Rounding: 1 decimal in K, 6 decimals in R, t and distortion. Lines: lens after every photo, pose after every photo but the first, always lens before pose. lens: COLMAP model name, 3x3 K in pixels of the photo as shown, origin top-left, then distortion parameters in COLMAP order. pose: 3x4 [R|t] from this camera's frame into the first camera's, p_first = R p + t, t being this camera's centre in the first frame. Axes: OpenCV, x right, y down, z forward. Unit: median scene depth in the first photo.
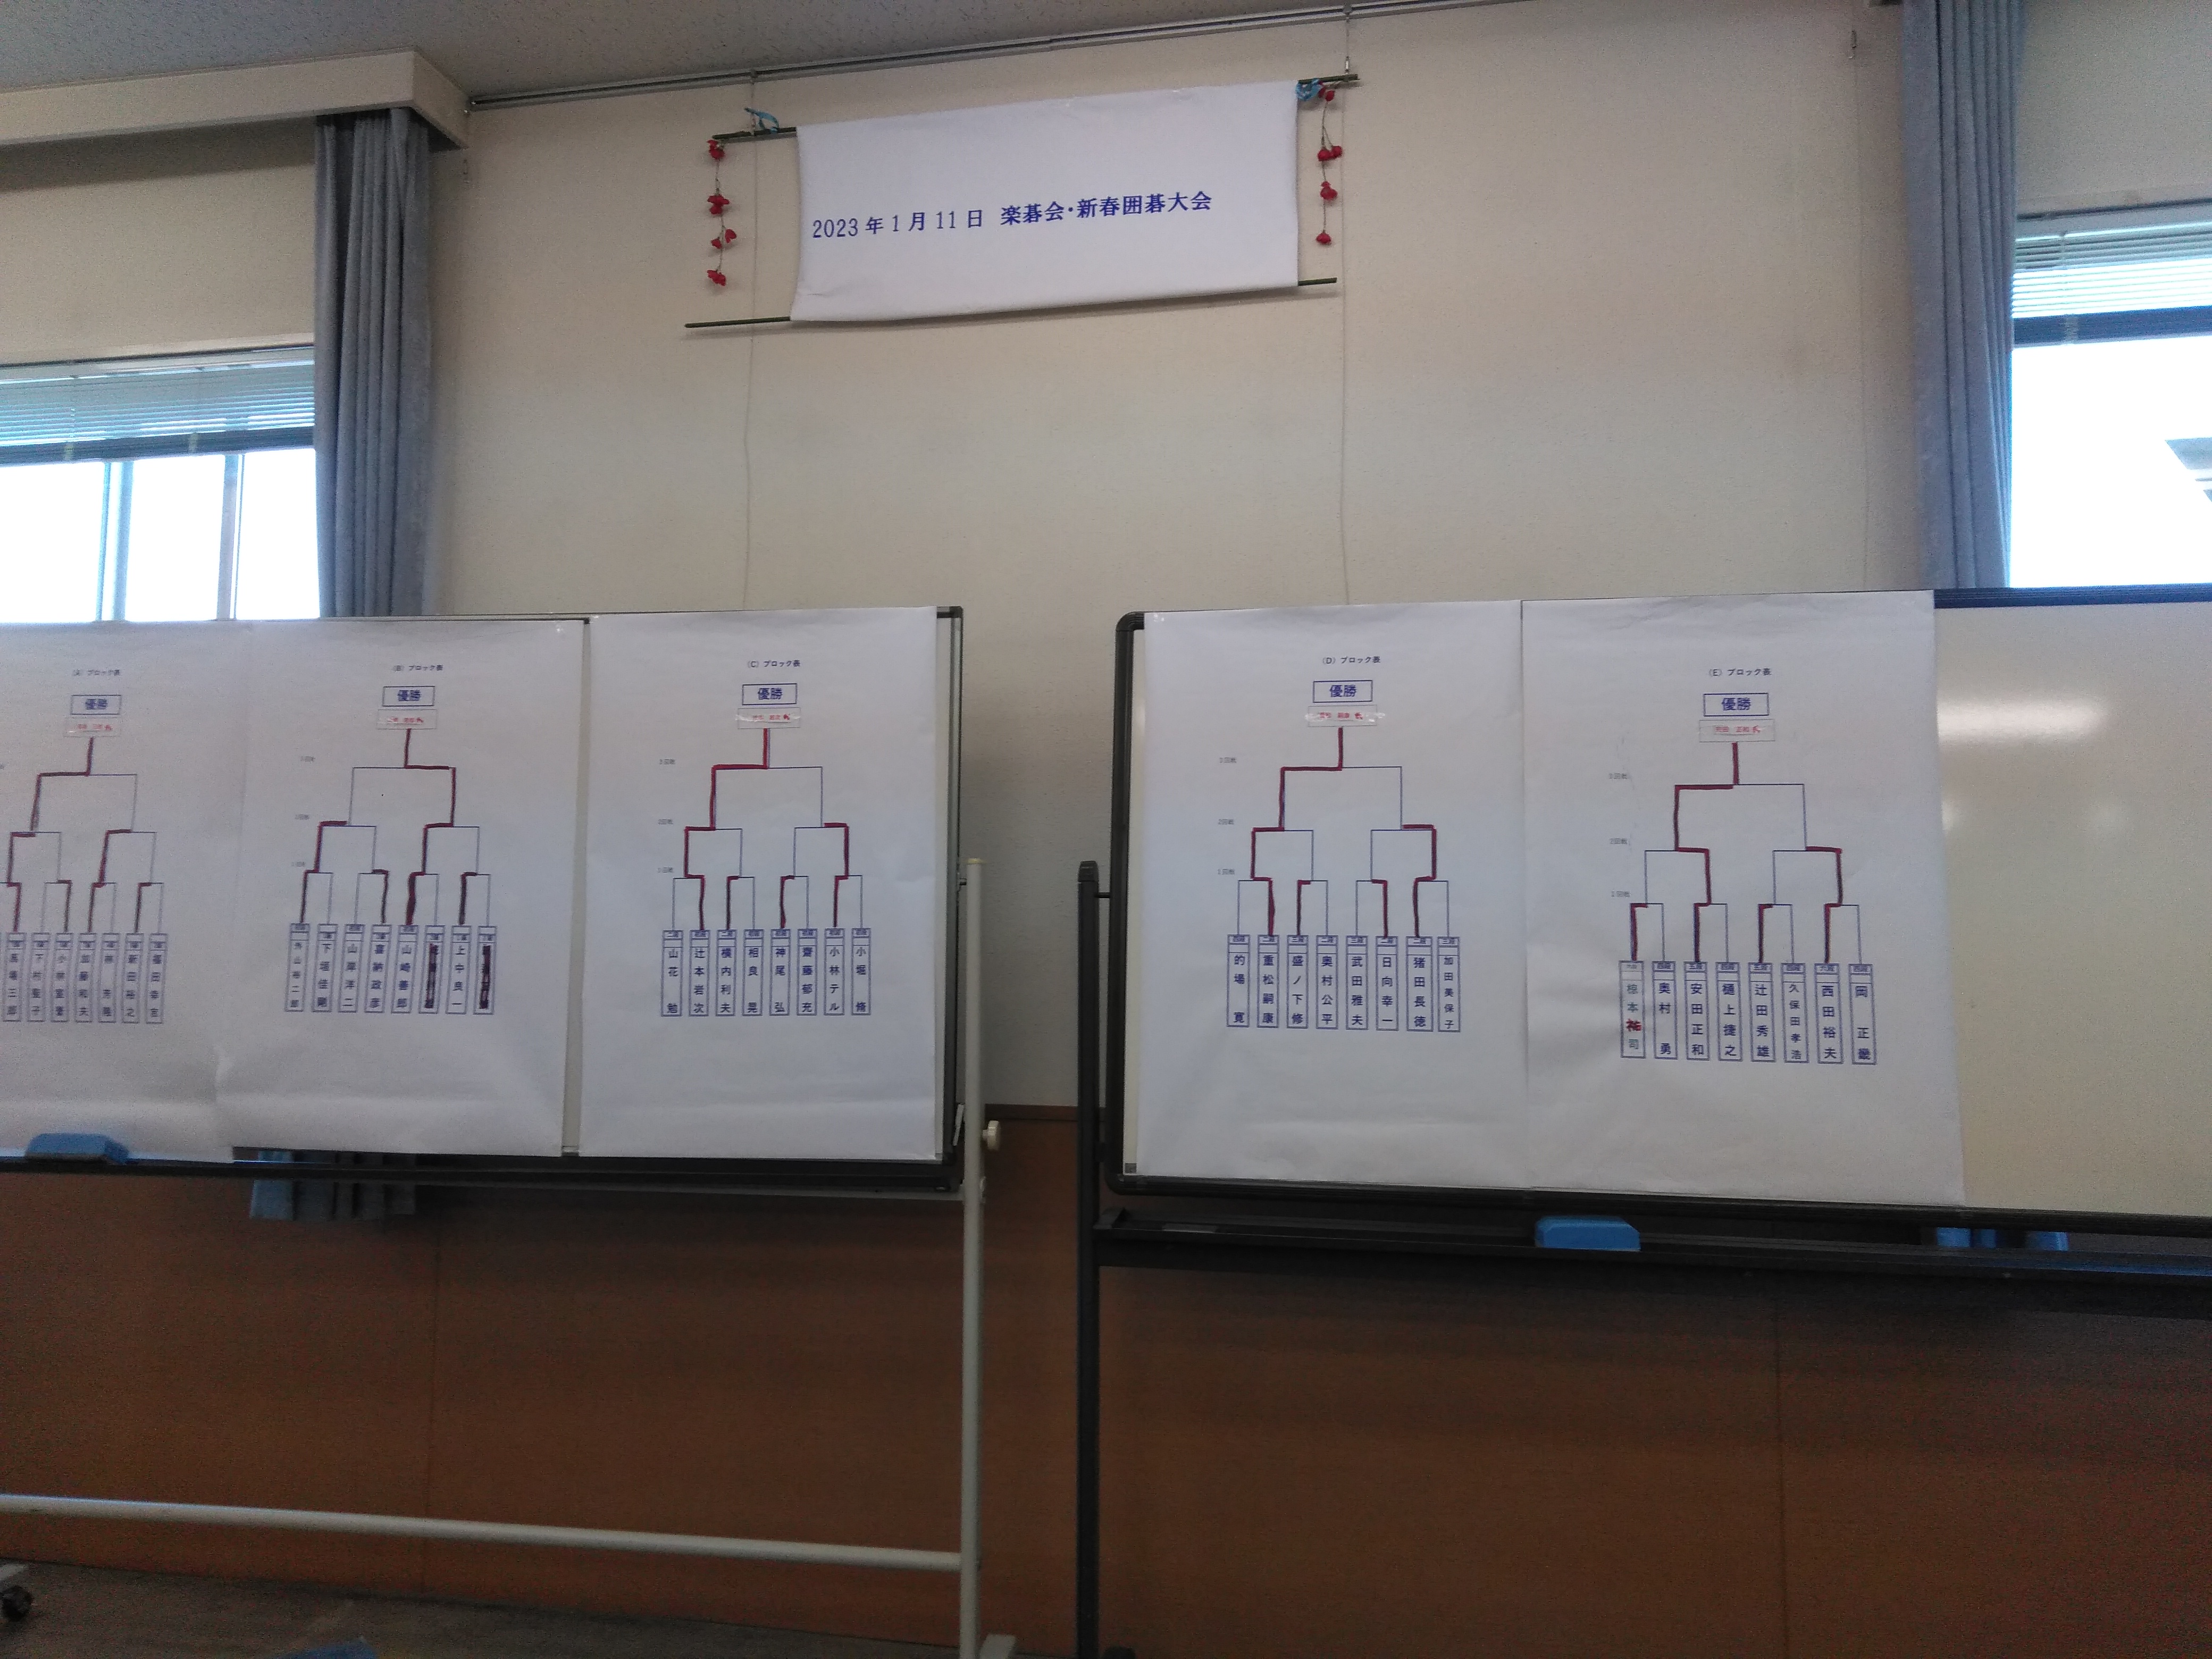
lens RADIAL K [[1584.2, 0, 1100.8], [0, 1584.2, 741.3], [0, 0, 1]] dist [0.003329, 0.001943]
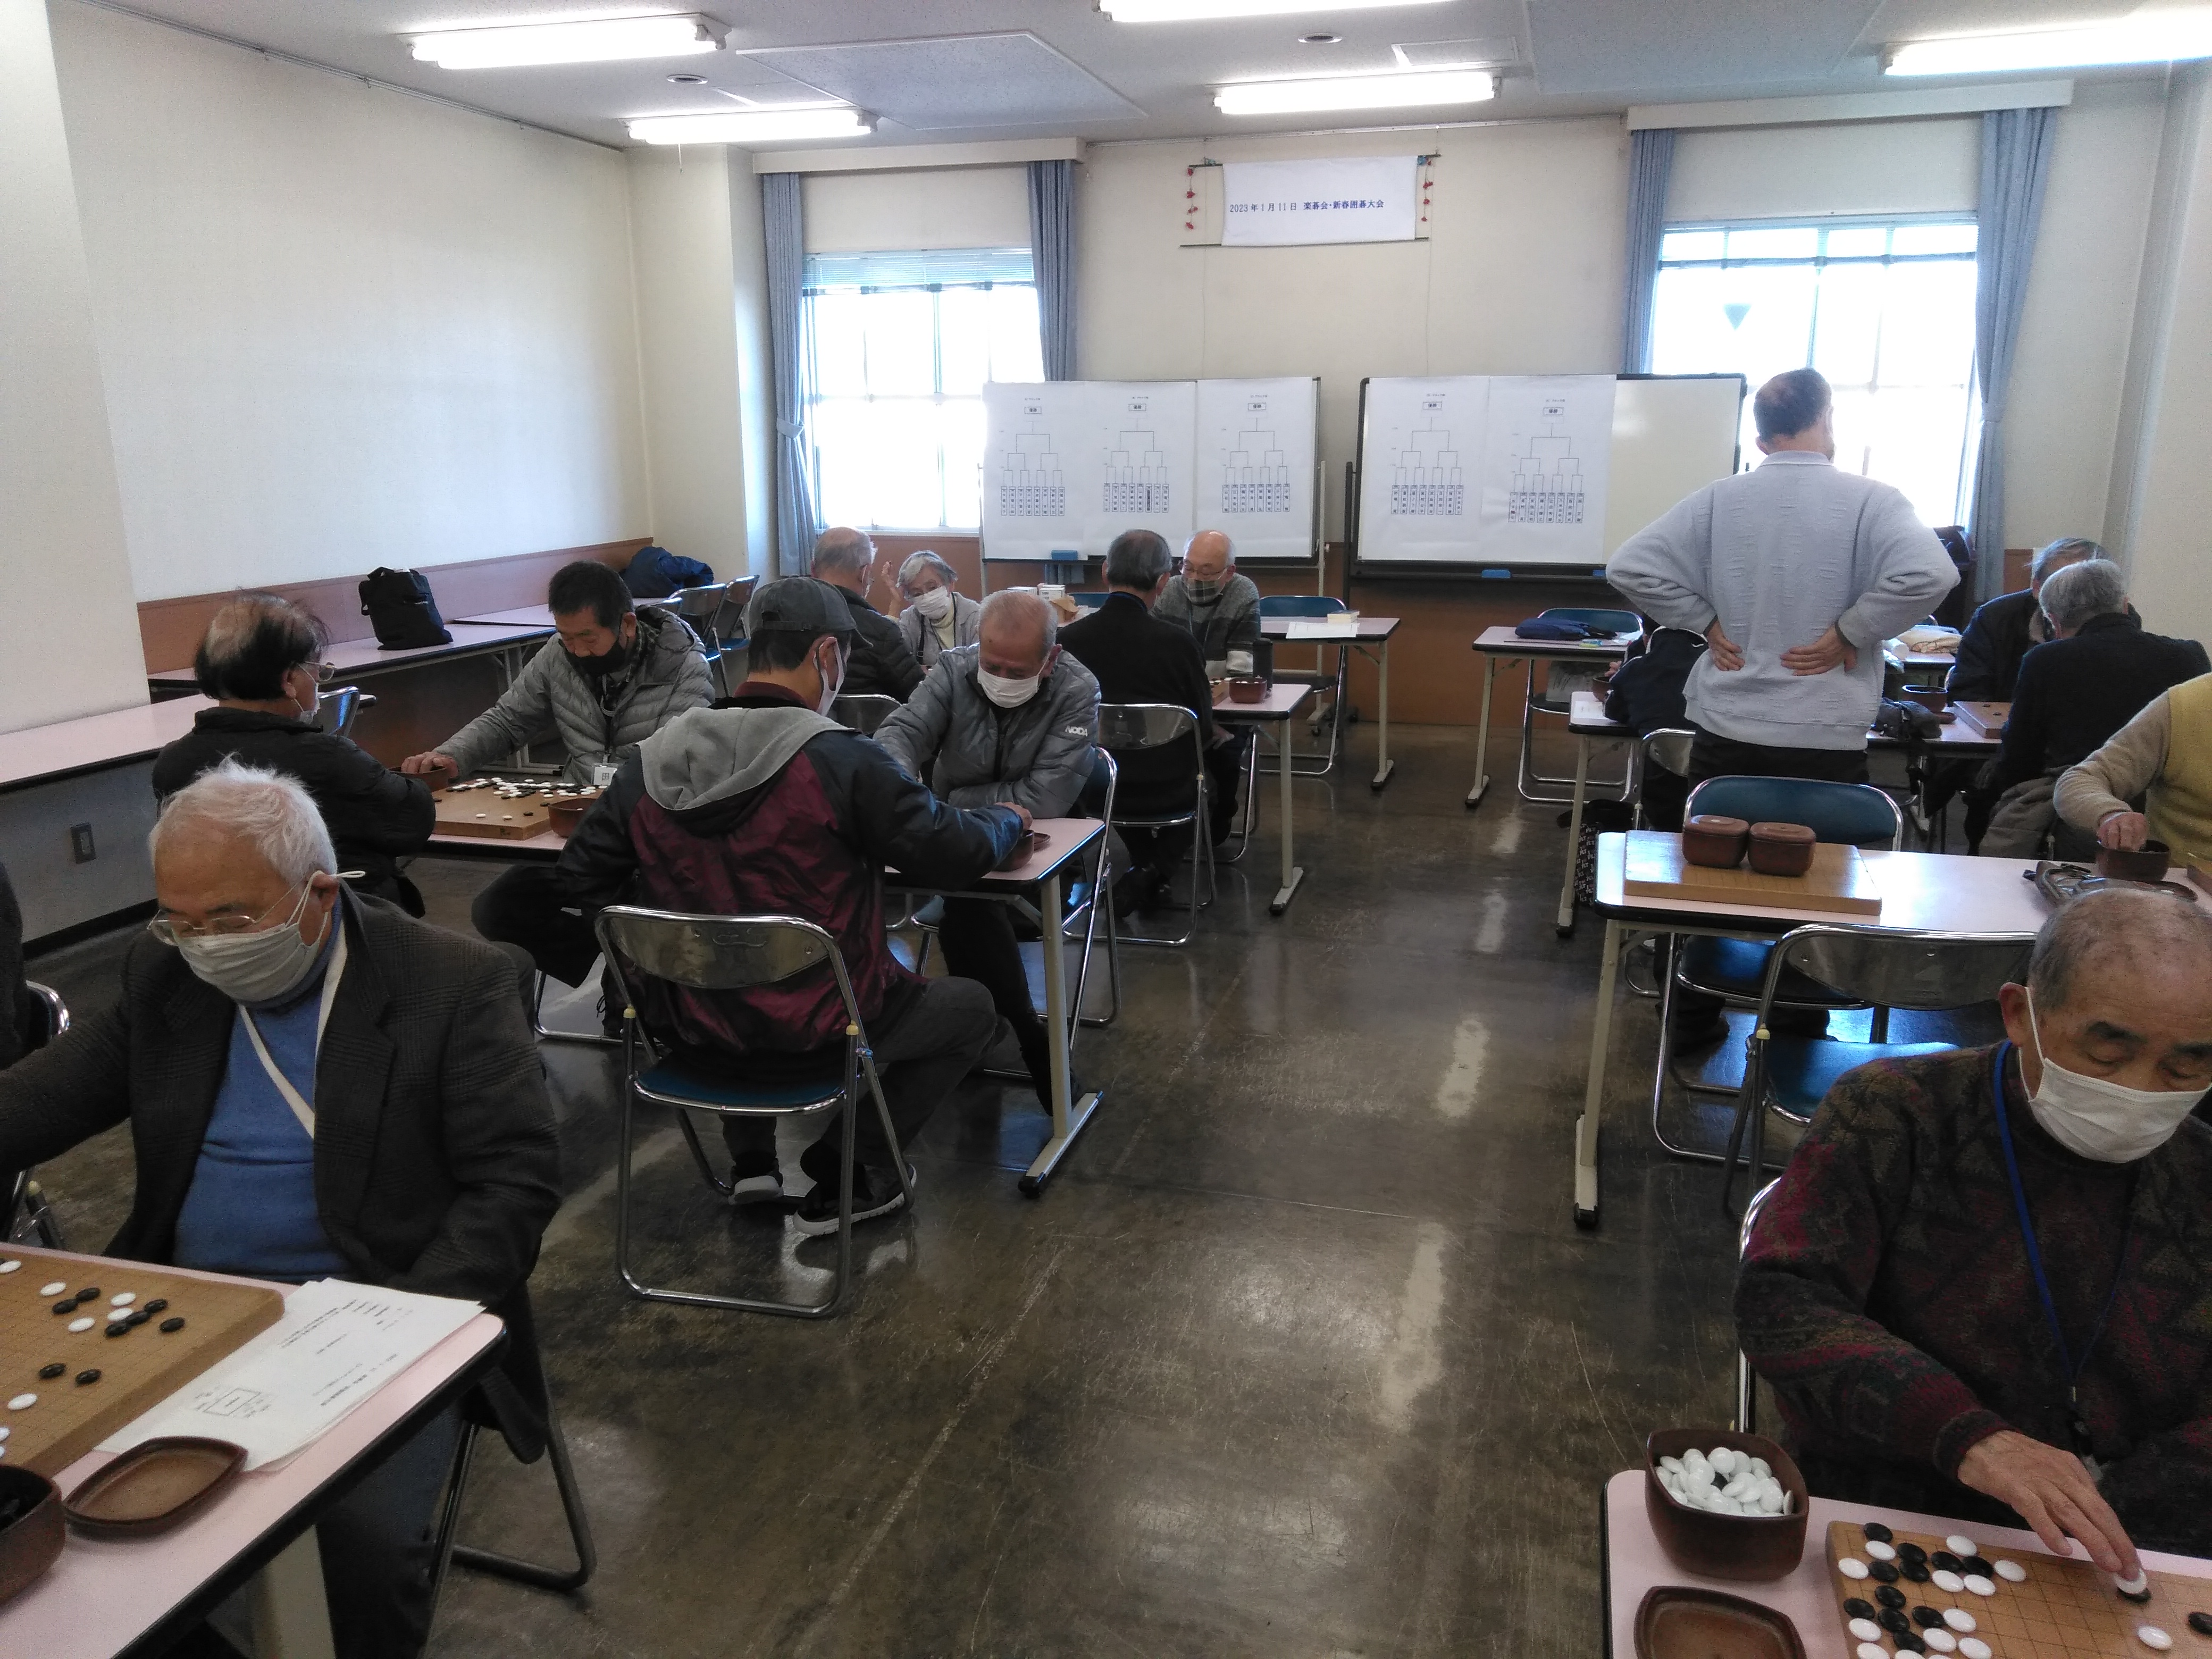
lens RADIAL K [[1651.2, 0, 1106.0], [0, 1651.2, 829.5], [0, 0, 1]] dist [0.035567, -0.034995]
pose [[0.991784, -0.031589, 0.123961, -0.919995], [-0.010580, 0.945454, 0.325583, -0.299035], [-0.127484, -0.324219, 0.937352, -2.257240]]
